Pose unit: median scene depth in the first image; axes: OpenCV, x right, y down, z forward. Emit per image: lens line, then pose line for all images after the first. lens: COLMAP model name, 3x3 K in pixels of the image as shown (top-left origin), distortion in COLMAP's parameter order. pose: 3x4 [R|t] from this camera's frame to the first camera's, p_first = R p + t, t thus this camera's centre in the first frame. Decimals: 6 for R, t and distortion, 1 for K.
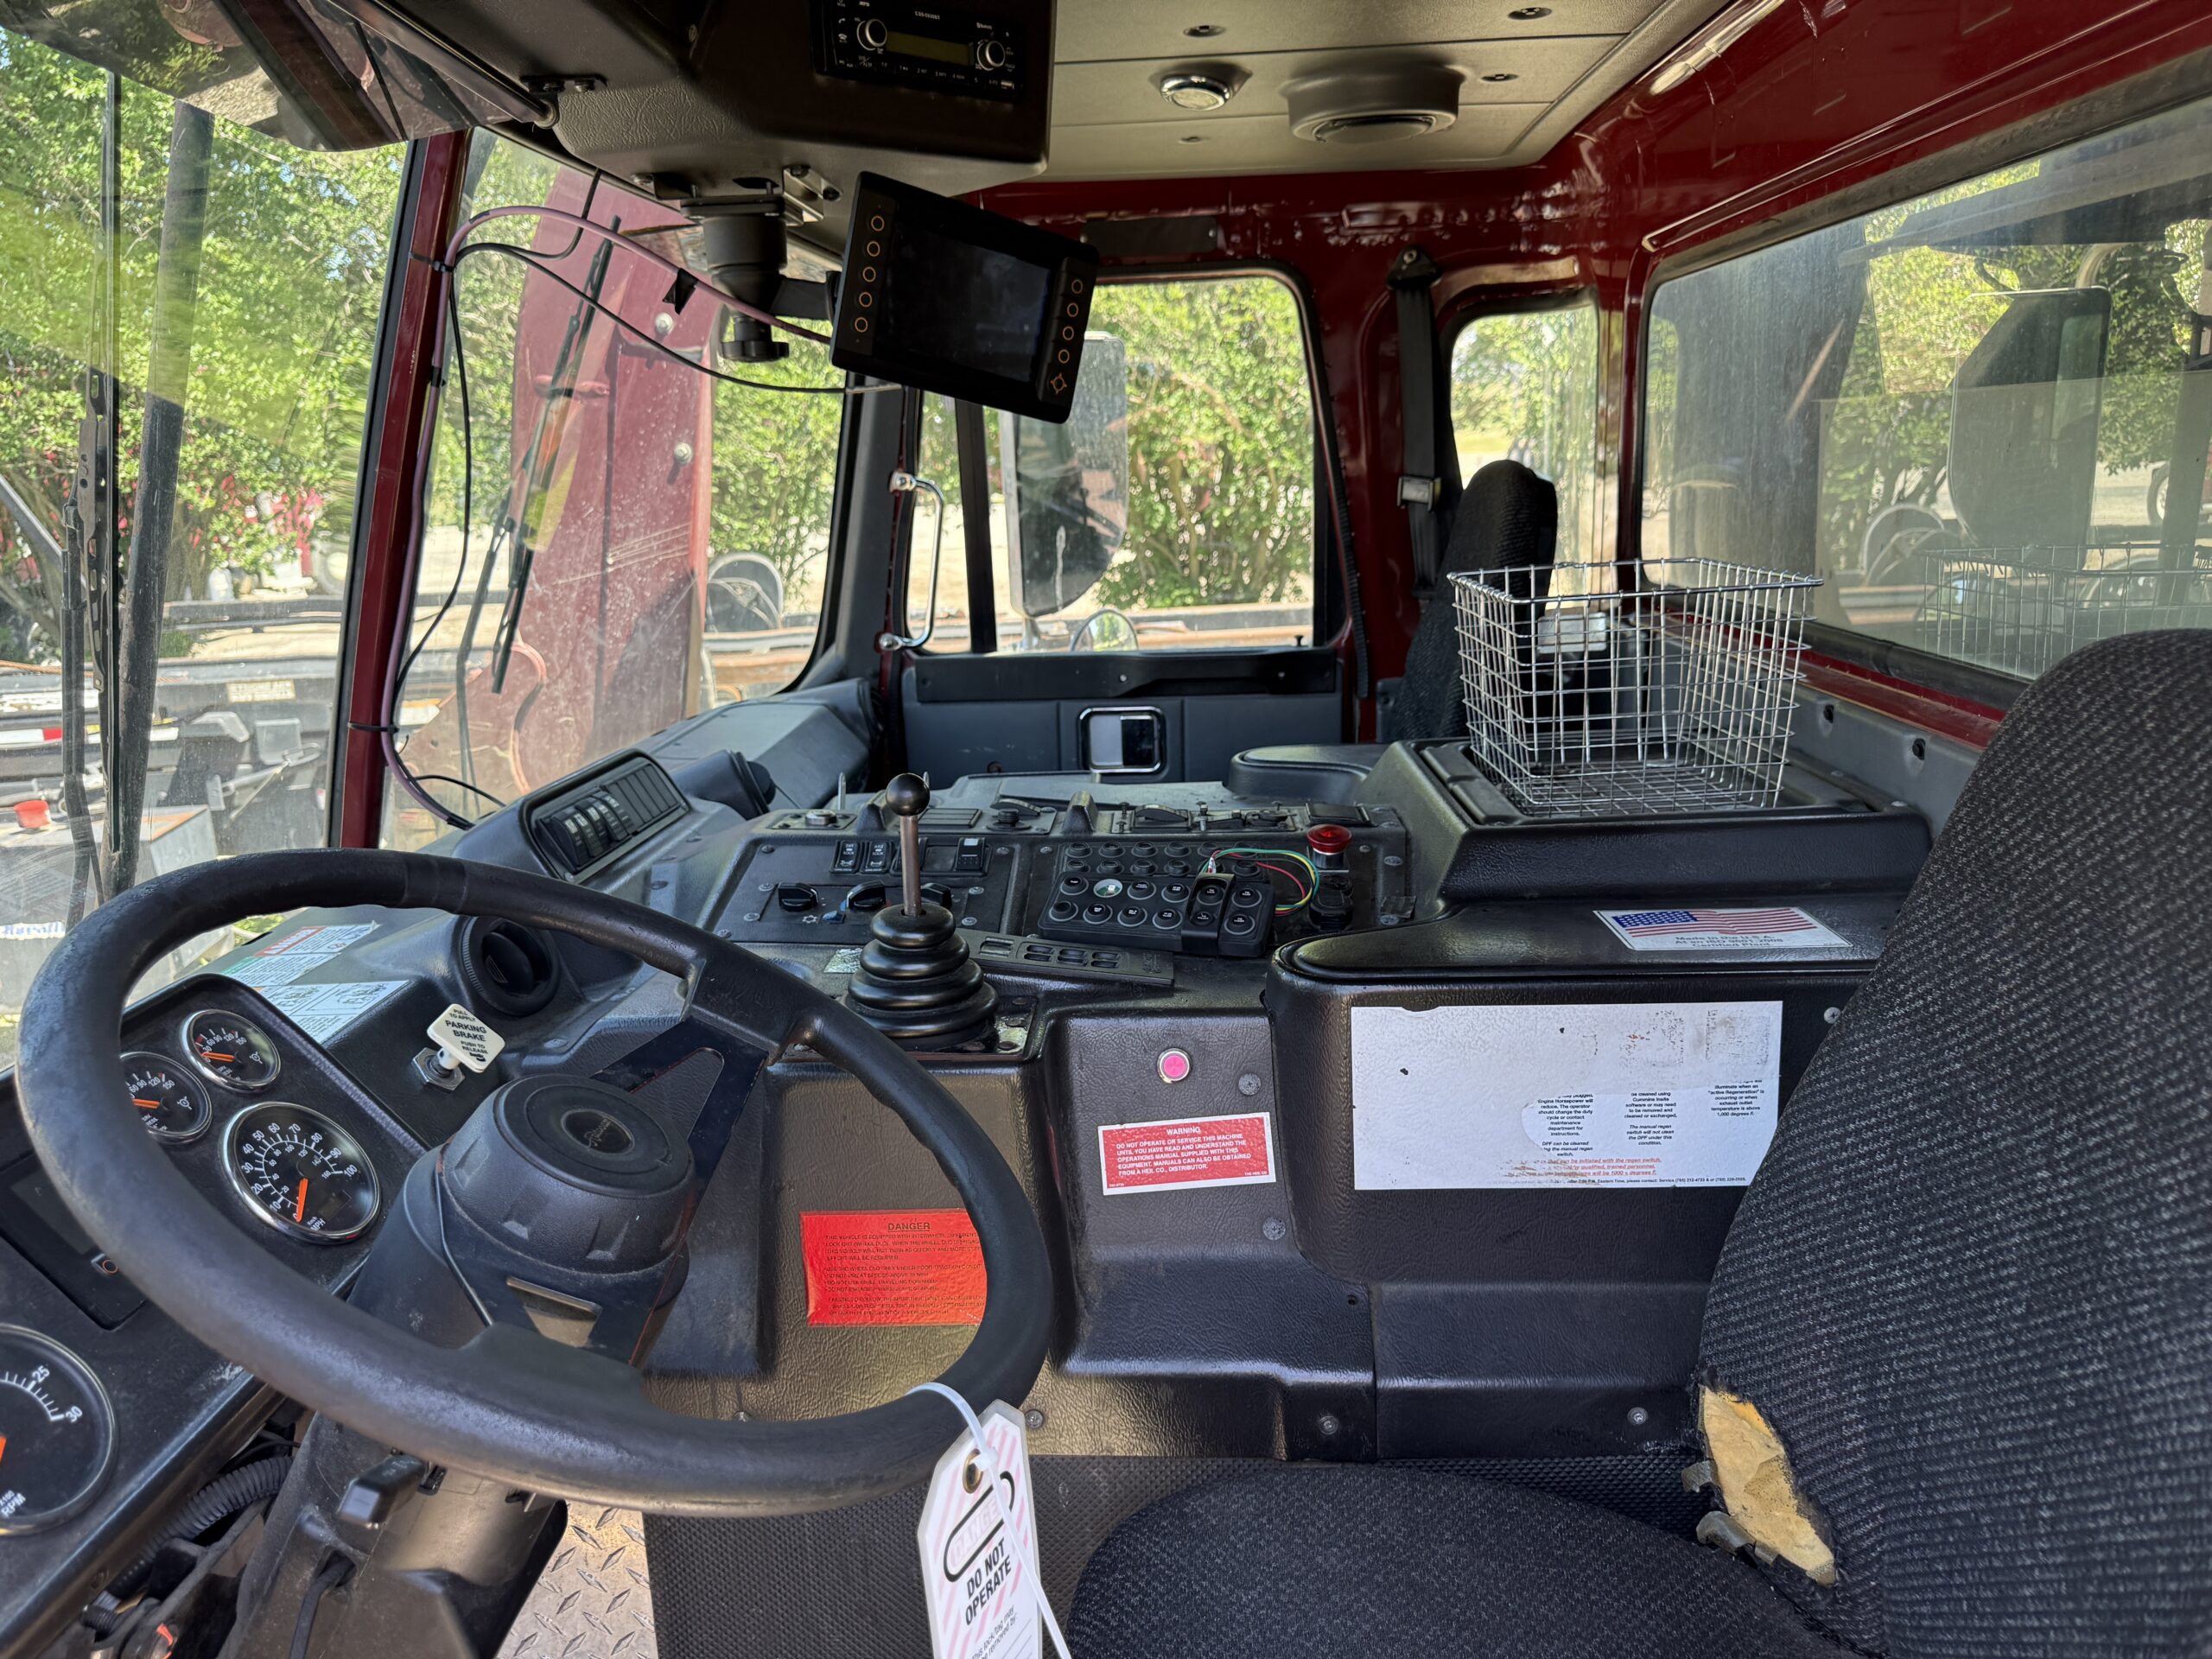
lens RADIAL K [[1561.6, 0, 1096.7], [0, 1561.6, 841.4], [0, 0, 1]] dist [0.007205, -0.014990]
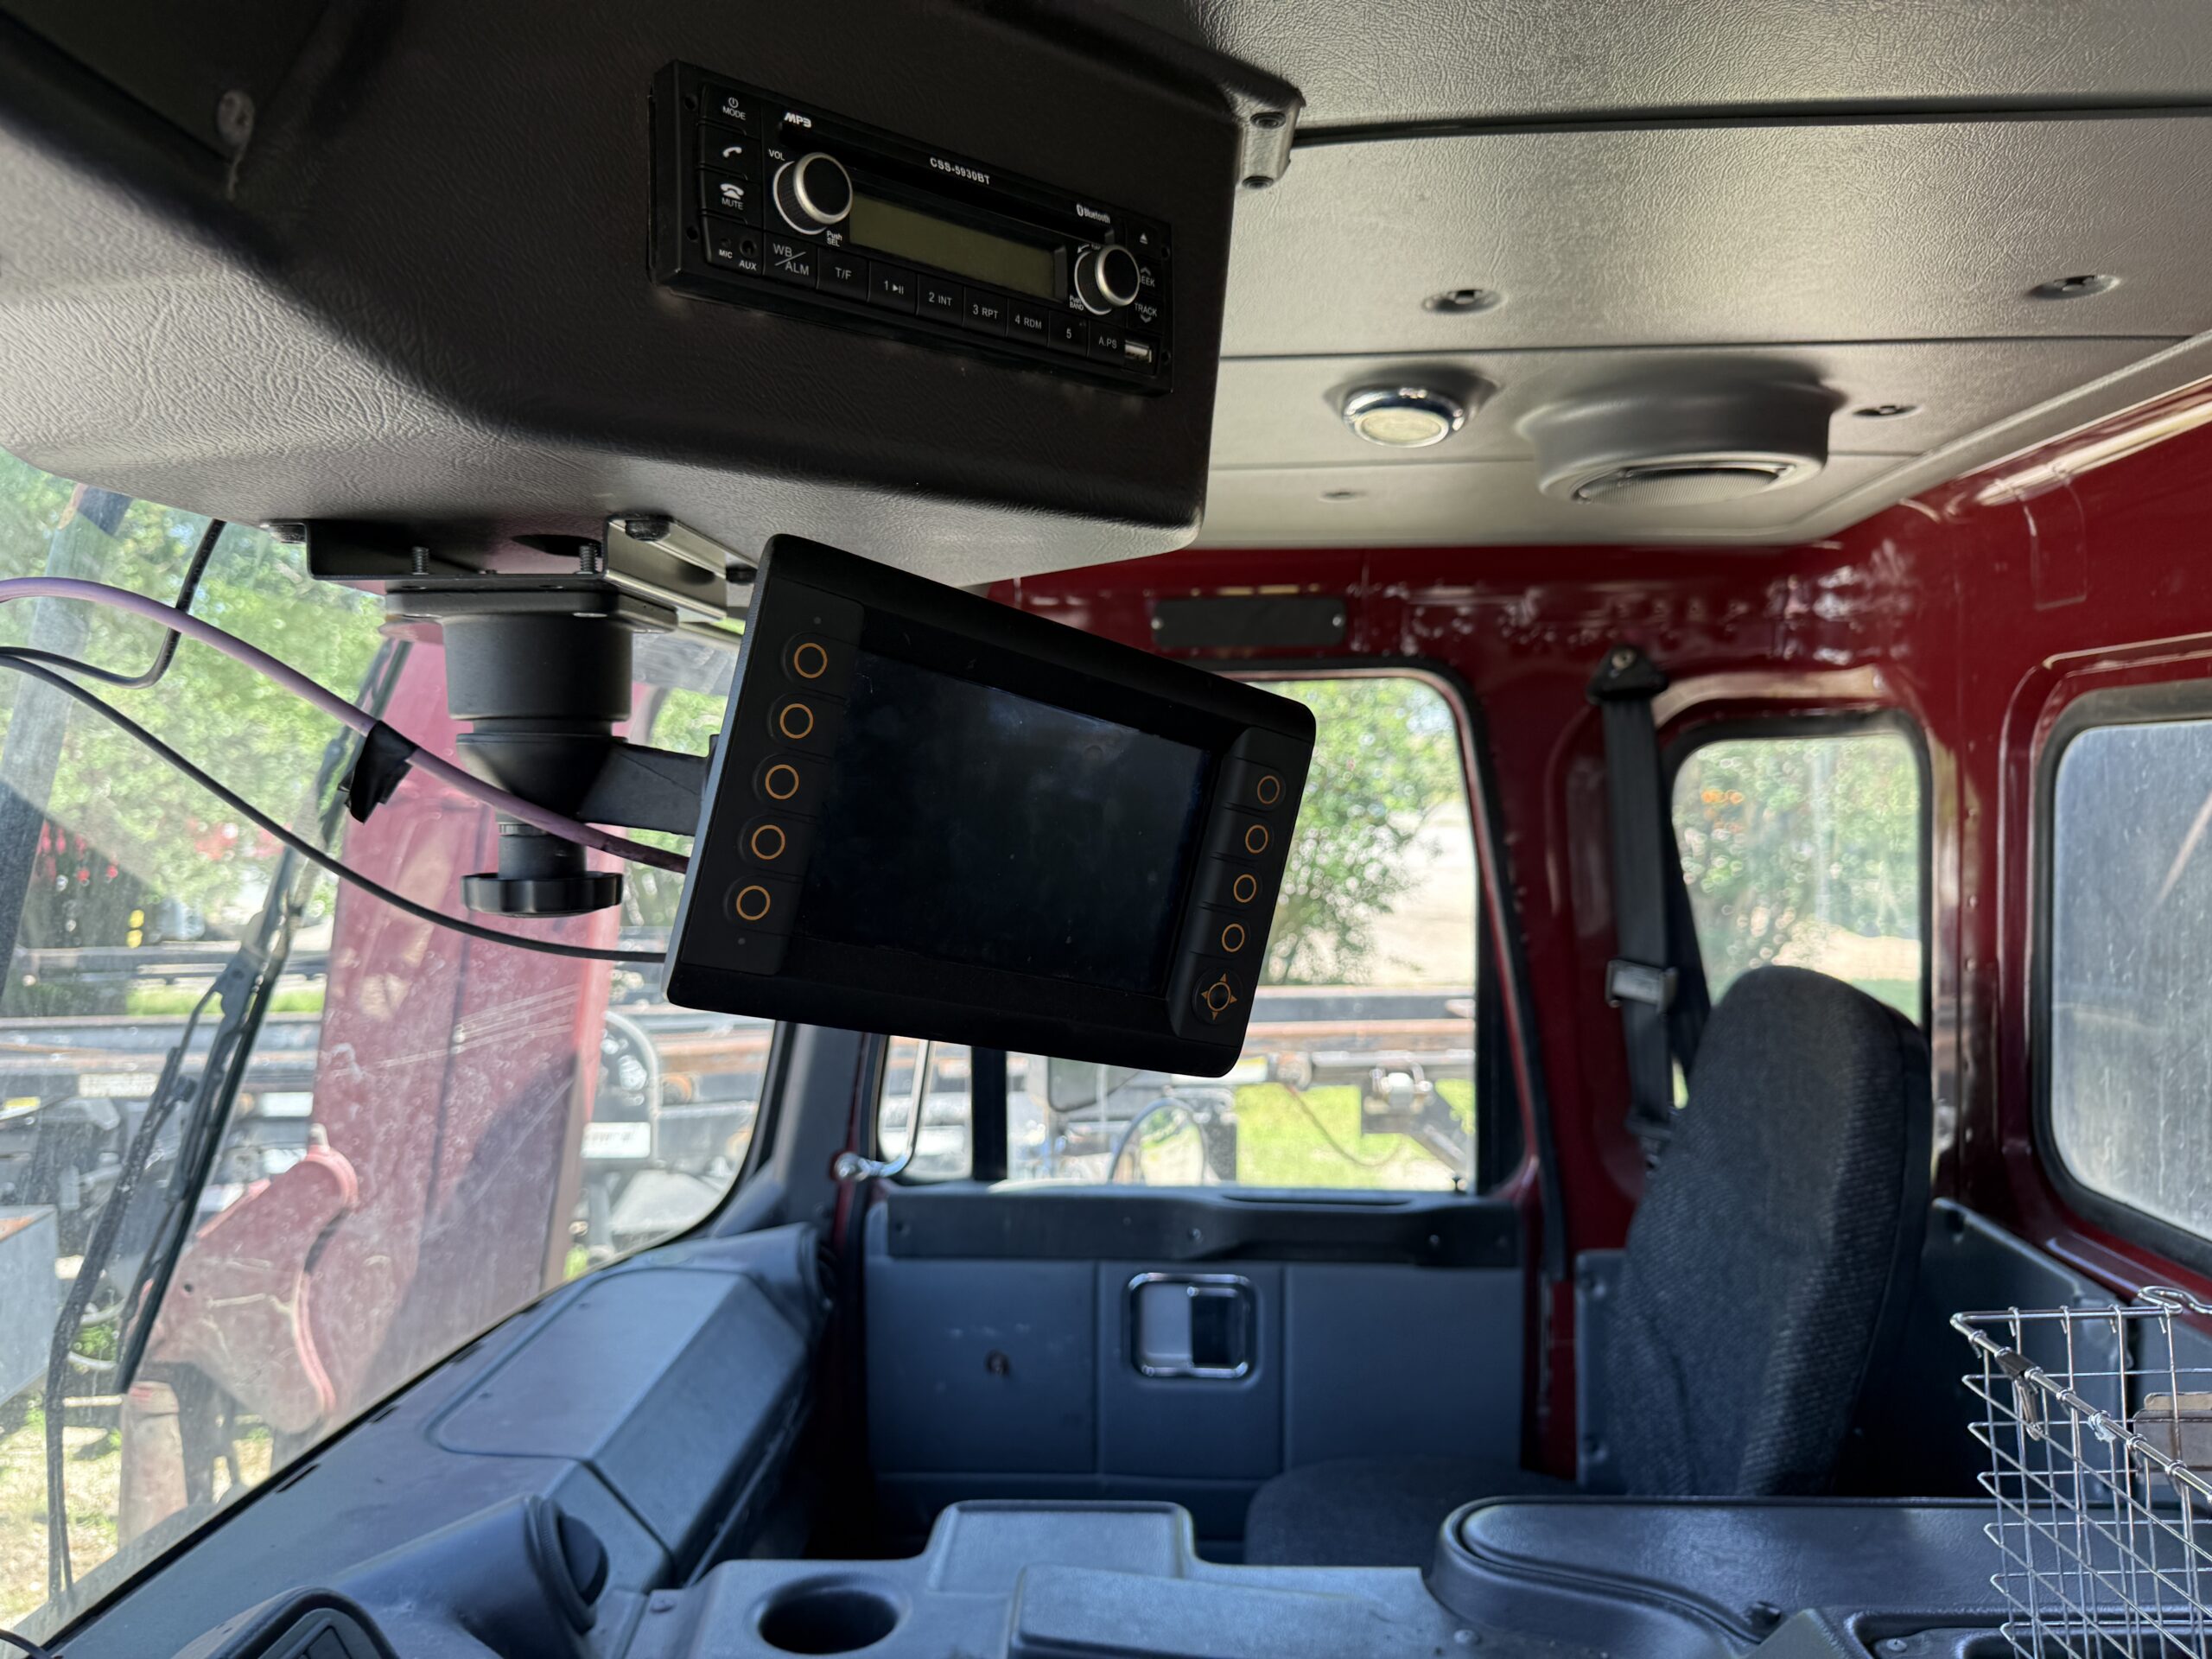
lens RADIAL K [[1561.6, 0, 1112.9], [0, 1561.6, 820.7], [0, 0, 1]] dist [0.007205, -0.014990]
pose [[0.999643, 0.020122, 0.017597, -0.039387], [-0.015746, 0.975225, -0.220655, -0.150505], [-0.021601, 0.220299, 0.975193, 0.348476]]
